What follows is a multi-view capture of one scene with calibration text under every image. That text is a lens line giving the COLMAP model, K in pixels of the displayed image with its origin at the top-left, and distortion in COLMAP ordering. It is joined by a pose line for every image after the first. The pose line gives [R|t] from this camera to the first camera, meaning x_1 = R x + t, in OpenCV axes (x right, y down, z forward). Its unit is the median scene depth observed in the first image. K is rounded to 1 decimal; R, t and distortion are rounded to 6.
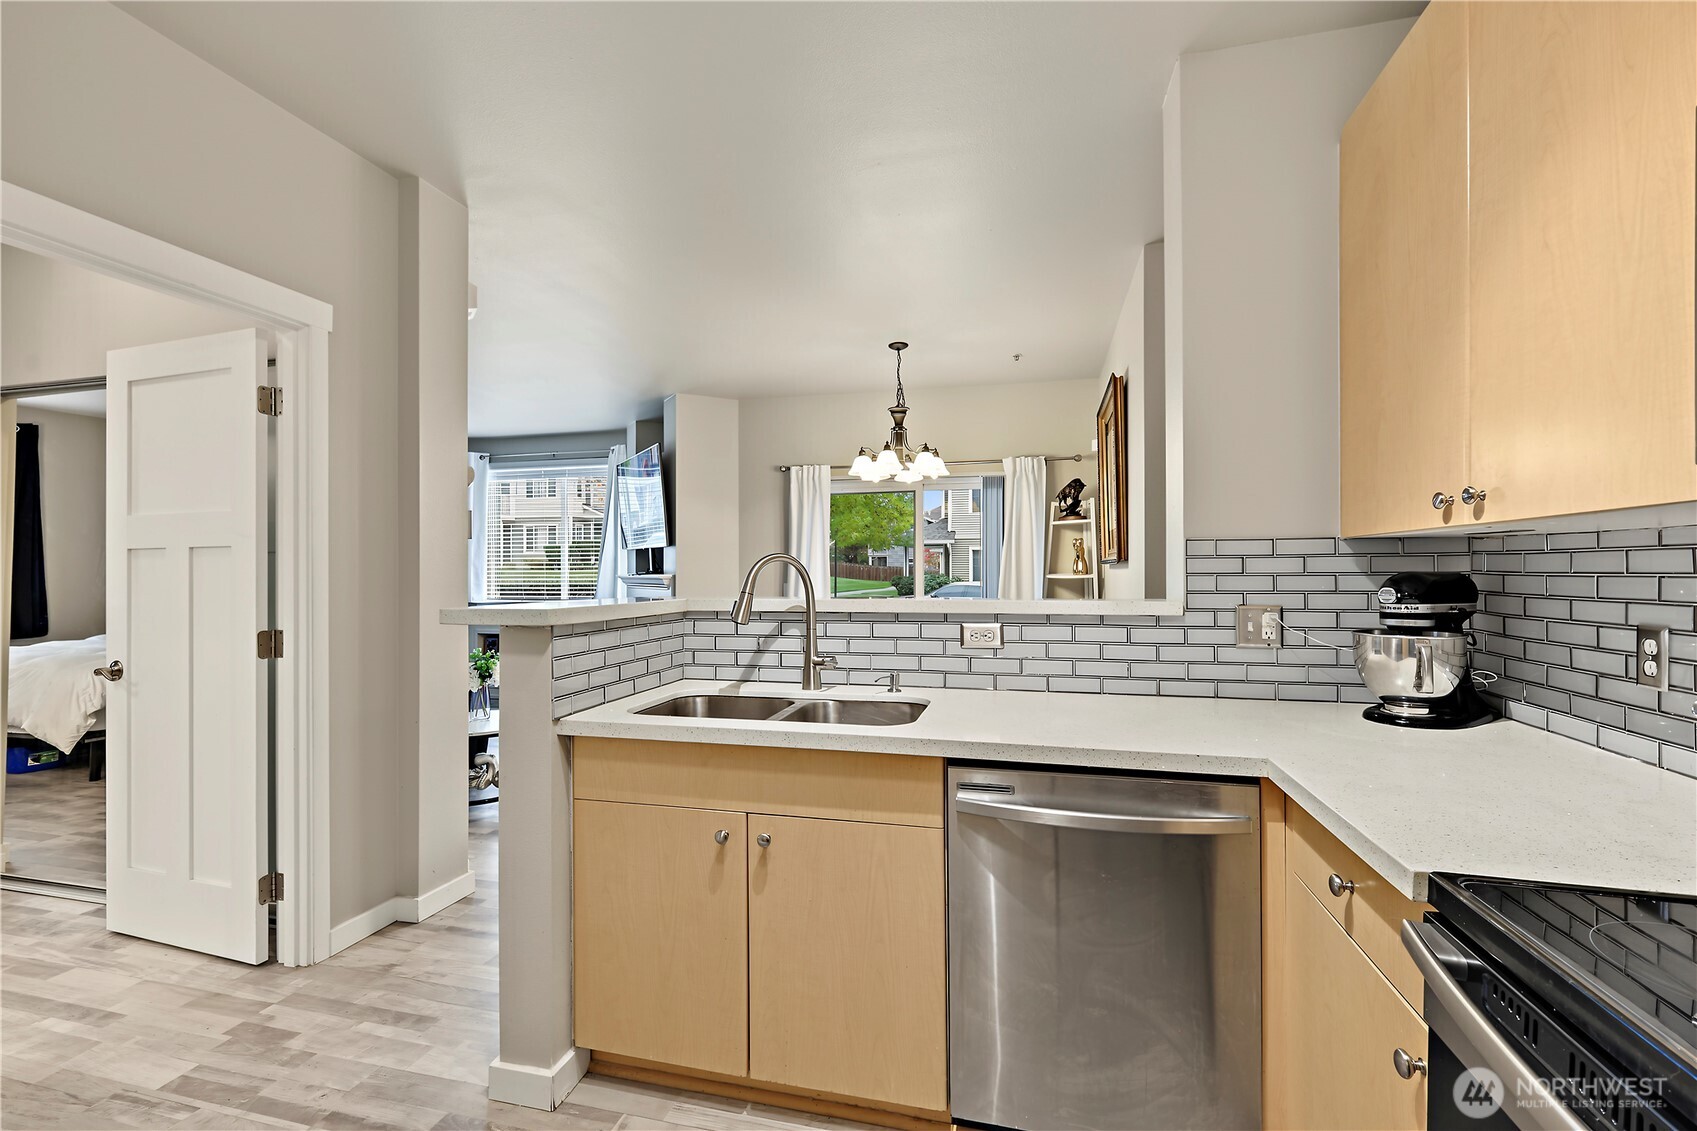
lens RADIAL K [[749.5, 0, 848.6], [0, 749.5, 567.5], [0, 0, 1]] dist [-0.000039, -0.001317]
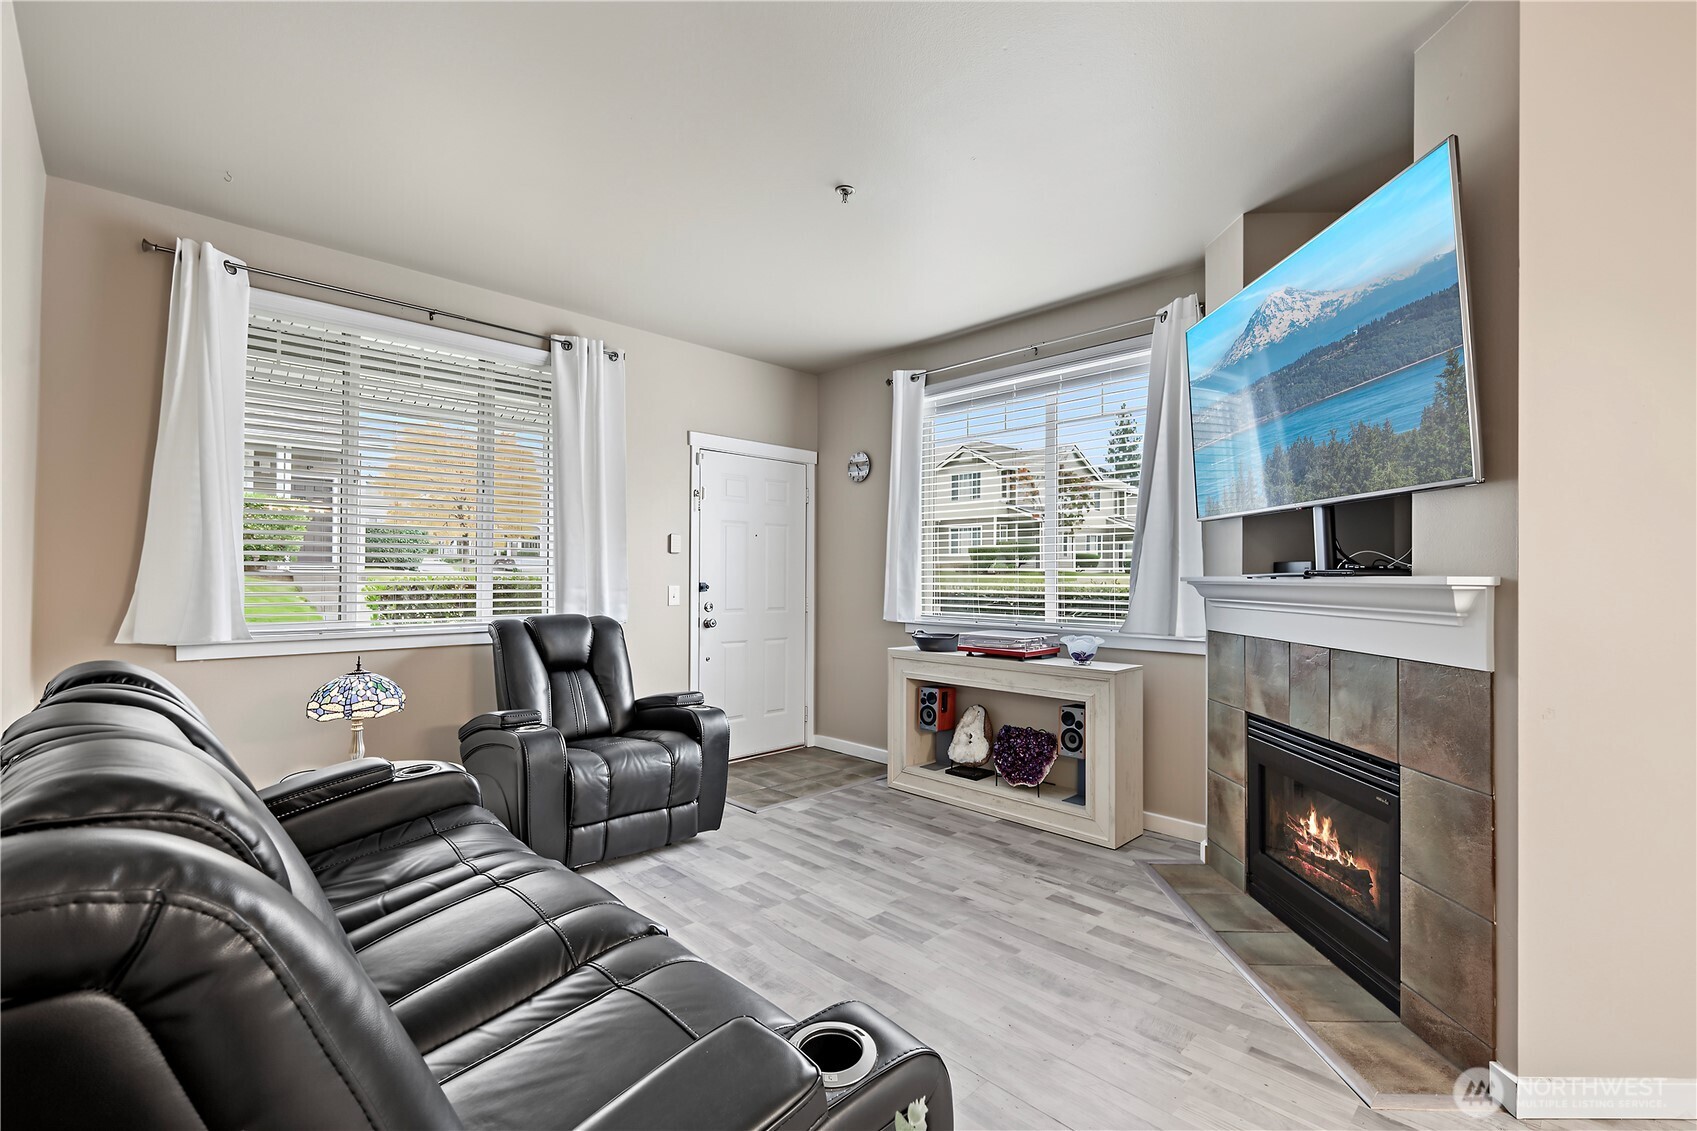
lens RADIAL K [[749.5, 0, 847.3], [0, 749.5, 566.1], [0, 0, 1]] dist [-0.000039, -0.001317]
pose [[0.858037, 0.001870, -0.513585, -0.324730], [-0.005453, 0.999970, -0.005469, 0.008735], [0.513559, 0.007493, 0.858022, 0.657153]]
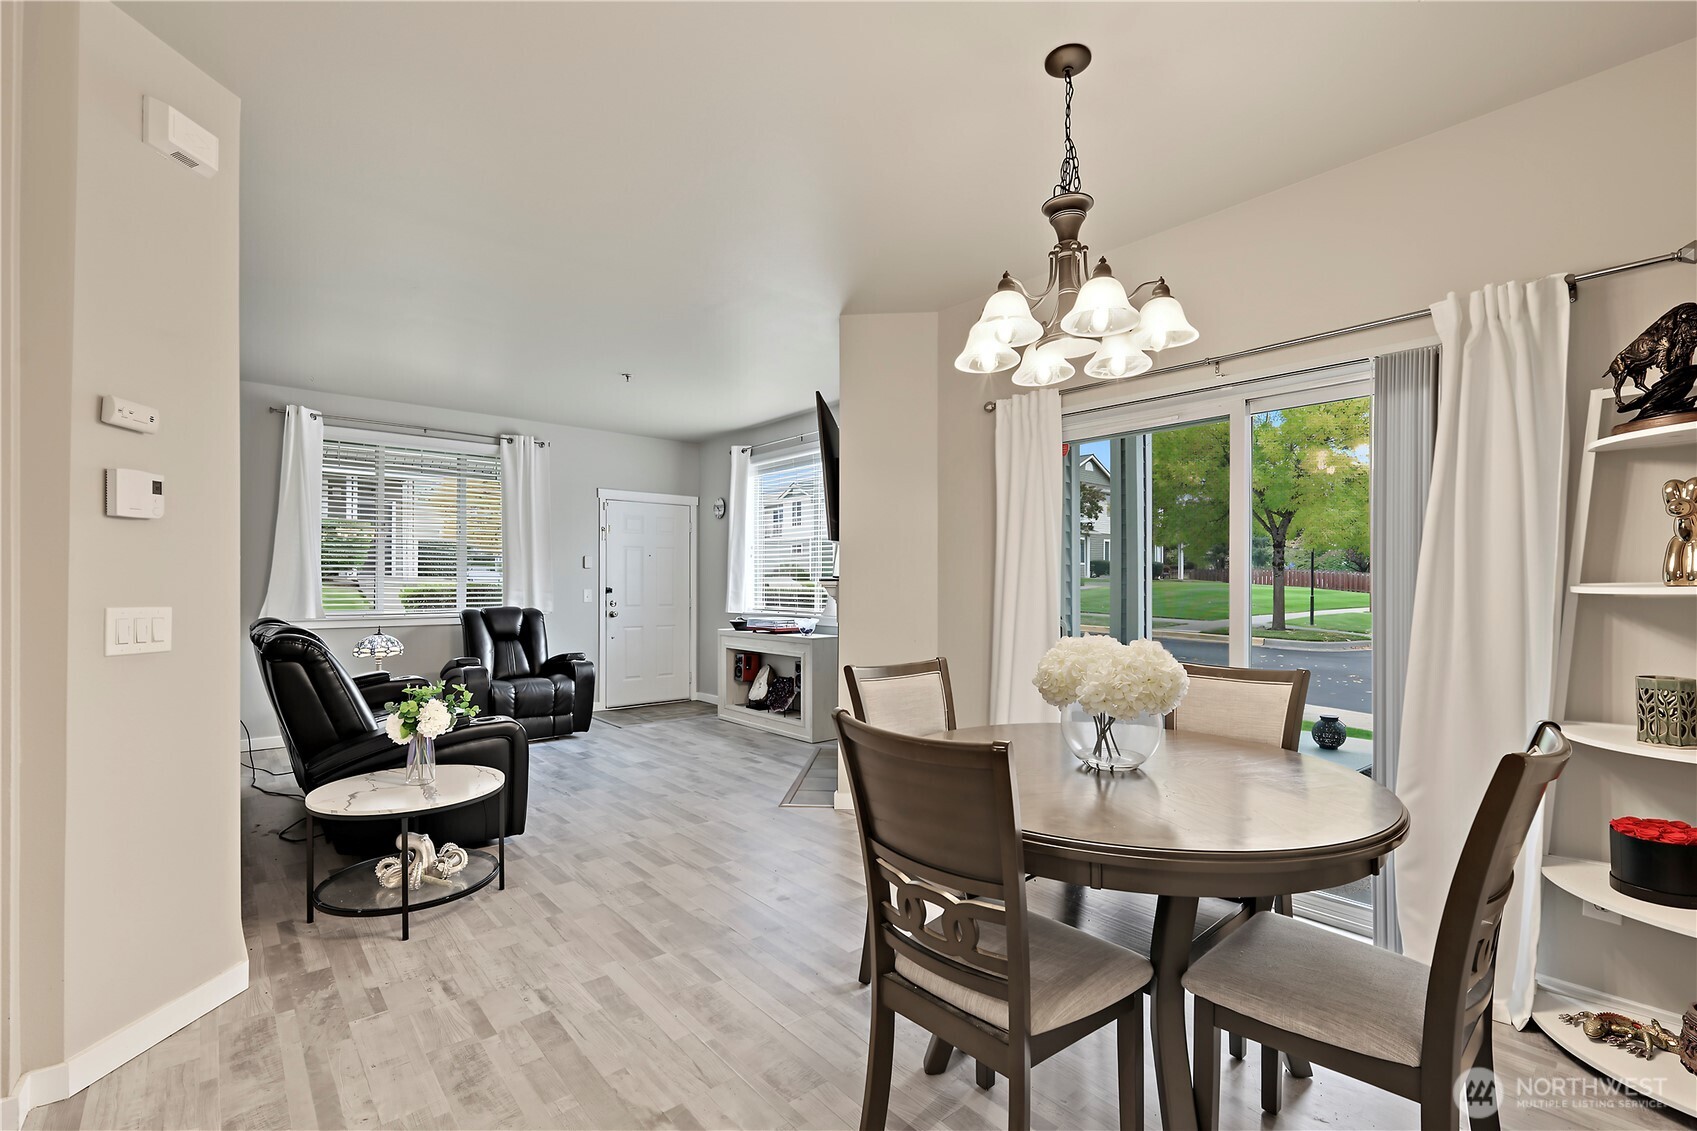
lens RADIAL K [[749.5, 0, 845.7], [0, 749.5, 574.3], [0, 0, 1]] dist [-0.000039, -0.001317]
pose [[0.822569, -0.002066, -0.568661, 0.173020], [0.000047, 0.999994, -0.003566, 0.005667], [0.568665, 0.002907, 0.822564, 0.470432]]
